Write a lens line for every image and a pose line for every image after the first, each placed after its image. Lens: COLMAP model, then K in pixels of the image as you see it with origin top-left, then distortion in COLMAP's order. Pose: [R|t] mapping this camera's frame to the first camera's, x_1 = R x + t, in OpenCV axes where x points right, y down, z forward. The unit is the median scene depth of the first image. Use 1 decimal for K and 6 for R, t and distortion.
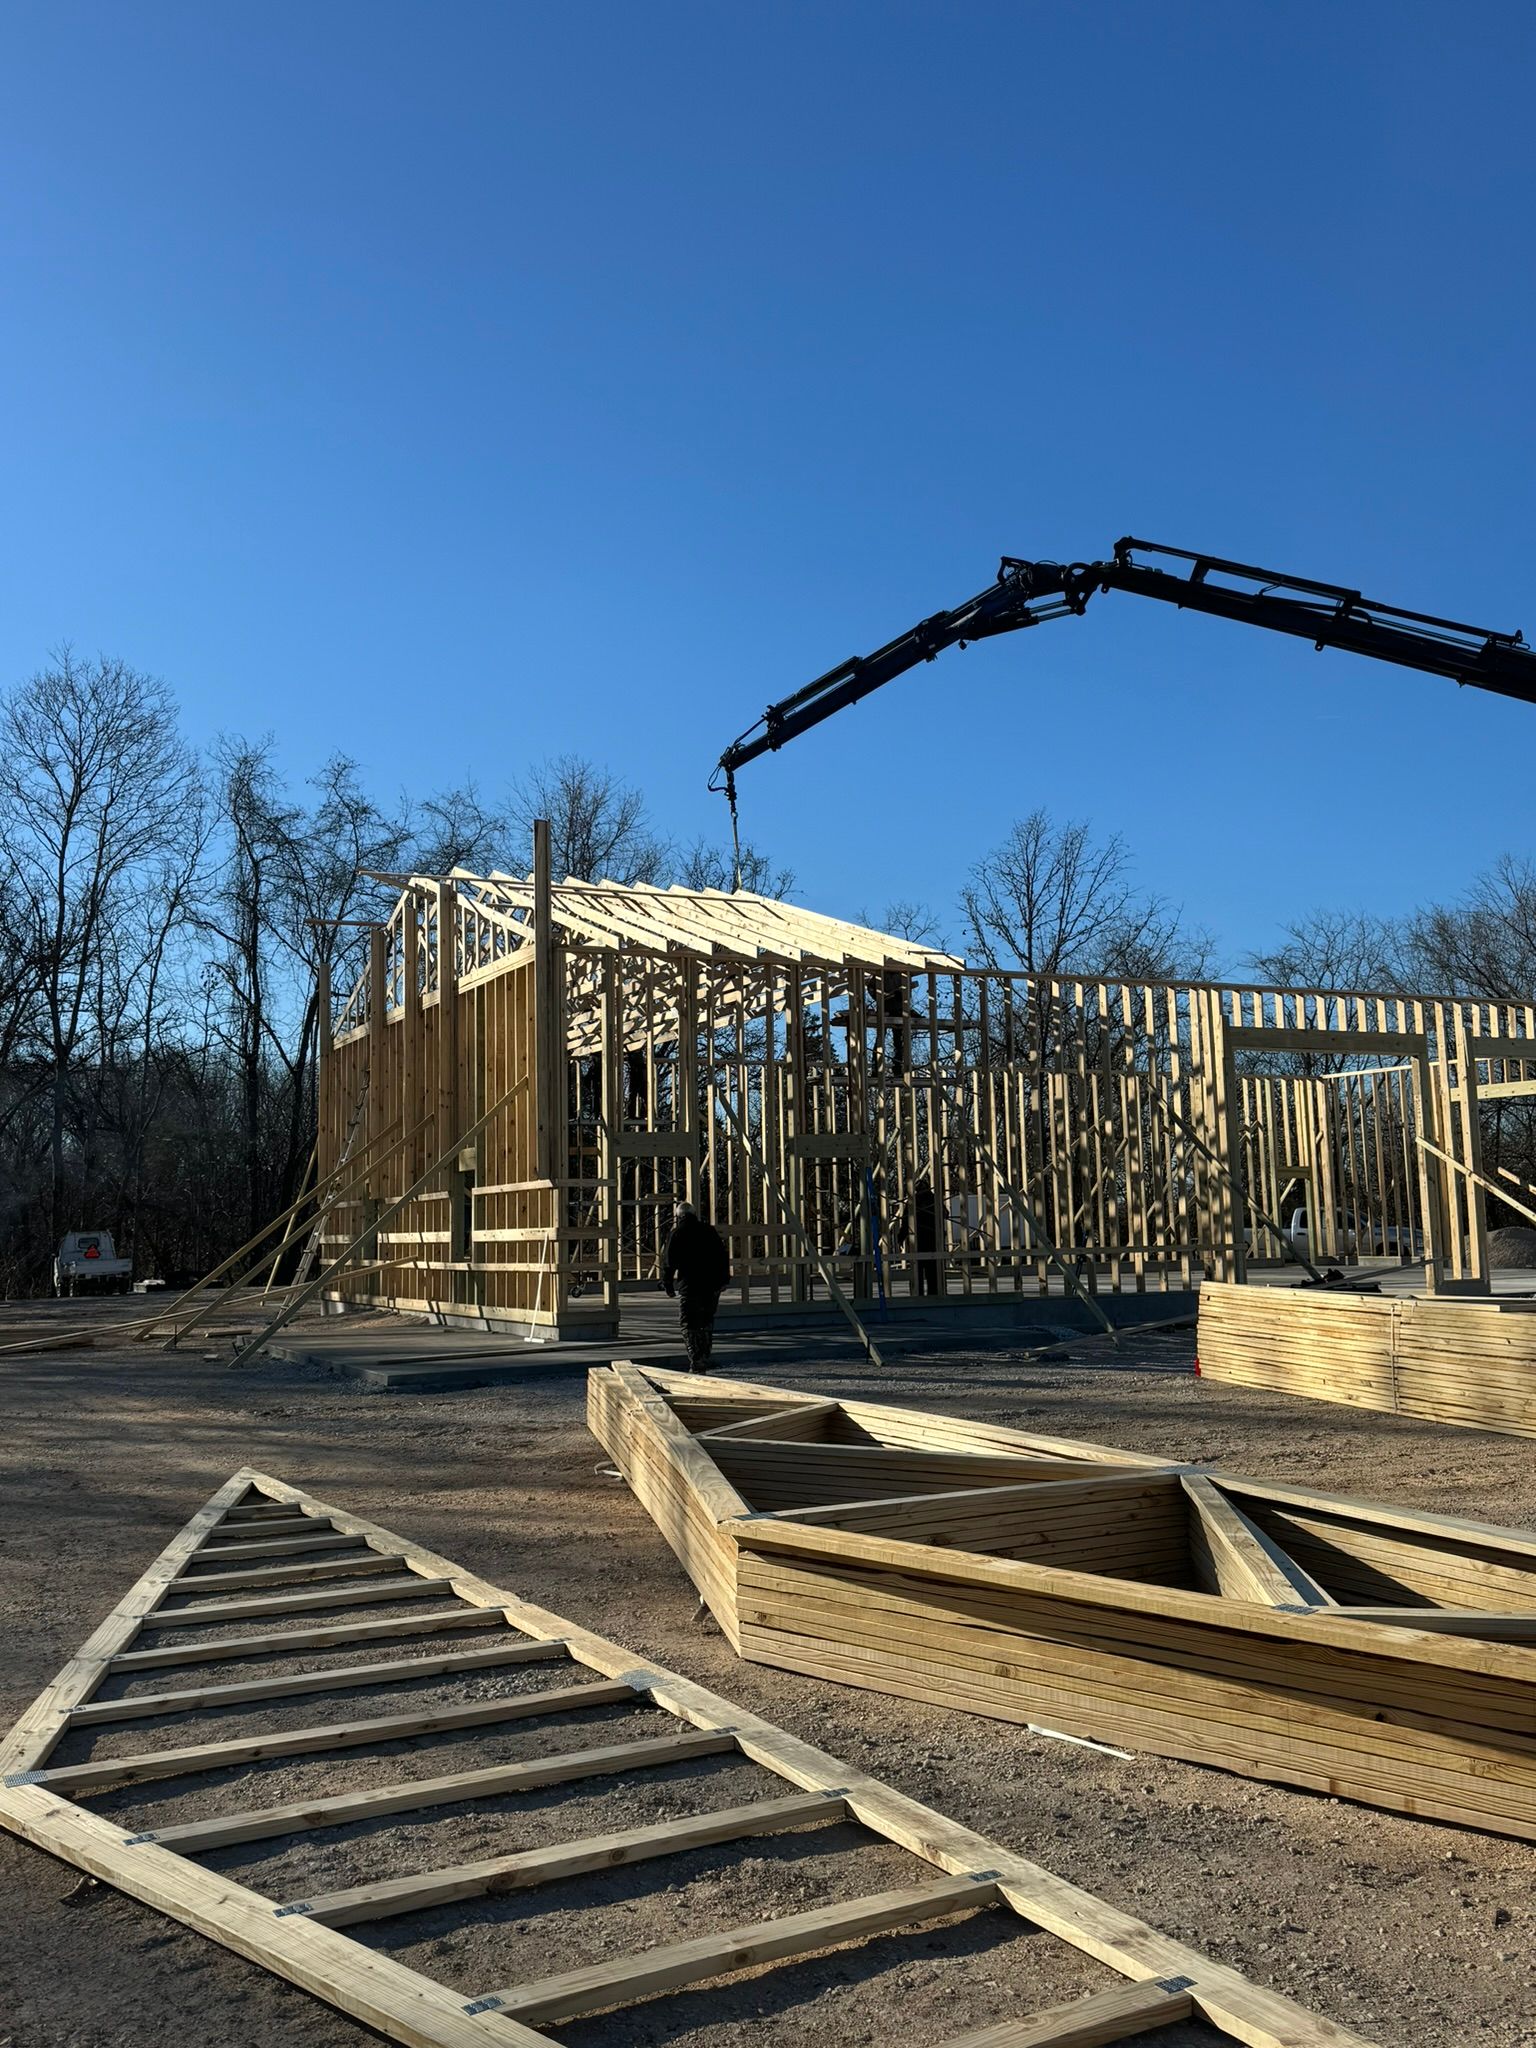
lens RADIAL K [[1630.5, 0, 767.2], [0, 1630.5, 1058.7], [0, 0, 1]] dist [0.212639, -0.425286]
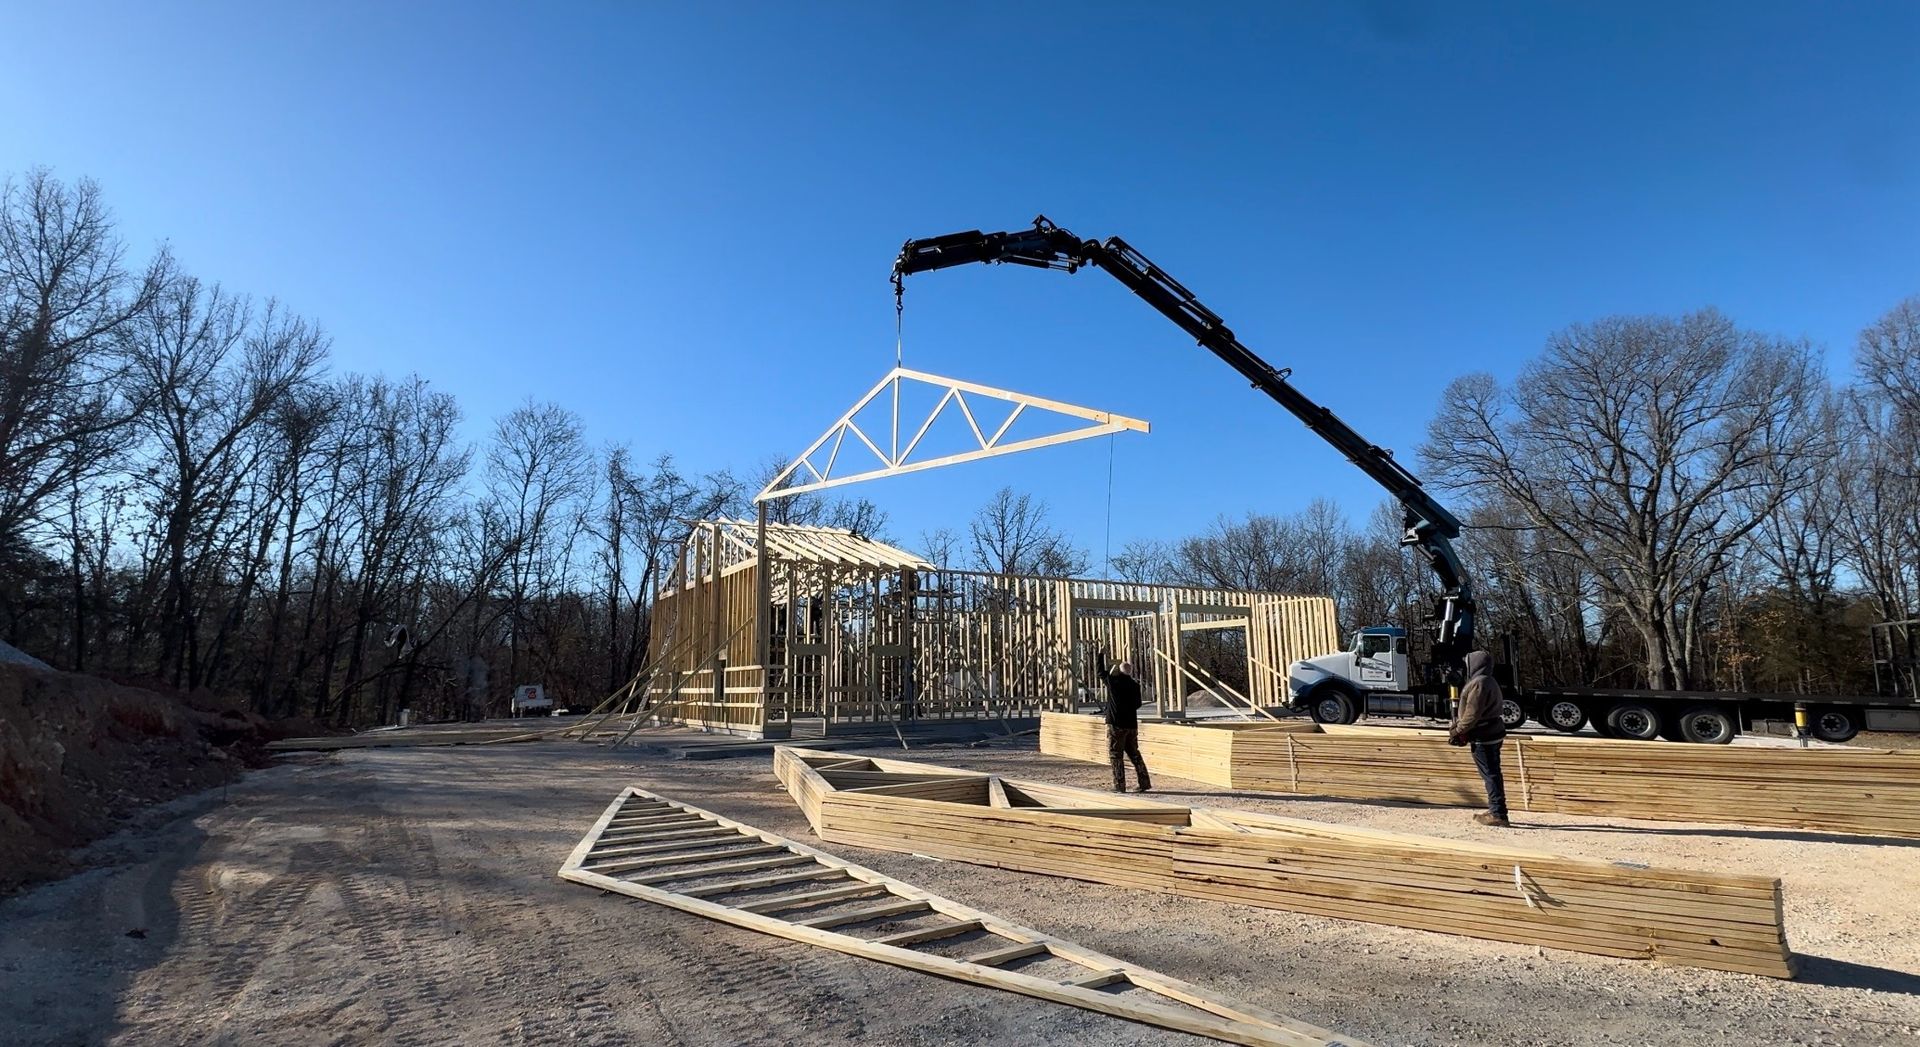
lens RADIAL K [[832.2, 0, 958.3], [0, 832.2, 555.8], [0, 0, 1]] dist [0.002114, 0.000332]
pose [[0.995224, 0.022289, 0.095040, 0.016174], [-0.017156, 0.998367, -0.054497, -0.012259], [-0.096100, 0.052607, 0.993981, -0.106949]]
